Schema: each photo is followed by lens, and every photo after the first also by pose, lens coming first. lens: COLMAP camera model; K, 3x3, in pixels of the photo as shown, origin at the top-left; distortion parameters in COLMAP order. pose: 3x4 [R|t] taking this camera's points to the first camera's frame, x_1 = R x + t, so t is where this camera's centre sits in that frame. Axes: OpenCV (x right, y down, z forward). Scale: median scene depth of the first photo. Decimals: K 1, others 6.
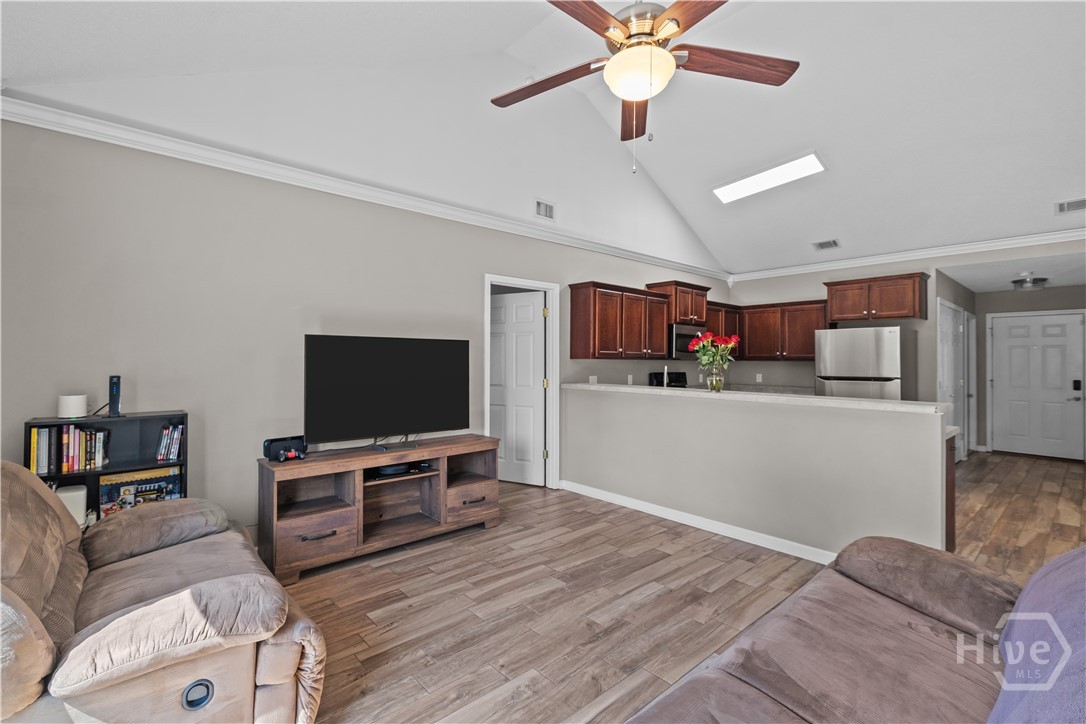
lens RADIAL K [[485.7, 0, 536.5], [0, 485.7, 354.5], [0, 0, 1]] dist [0.009929, 0.000616]
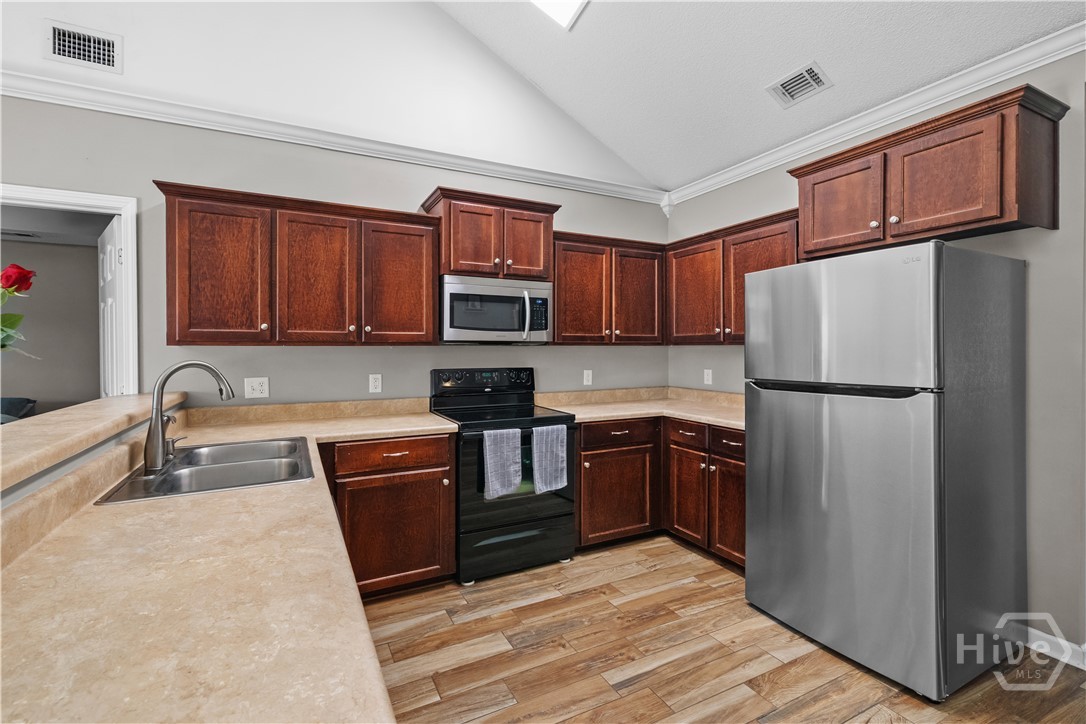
lens RADIAL K [[485.7, 0, 537.6], [0, 485.7, 351.3], [0, 0, 1]] dist [0.009929, 0.000616]
pose [[0.968185, -0.008590, -0.250087, 0.490118], [0.013293, 0.999765, 0.017124, 0.009304], [0.249881, -0.019904, 0.968072, 0.518028]]
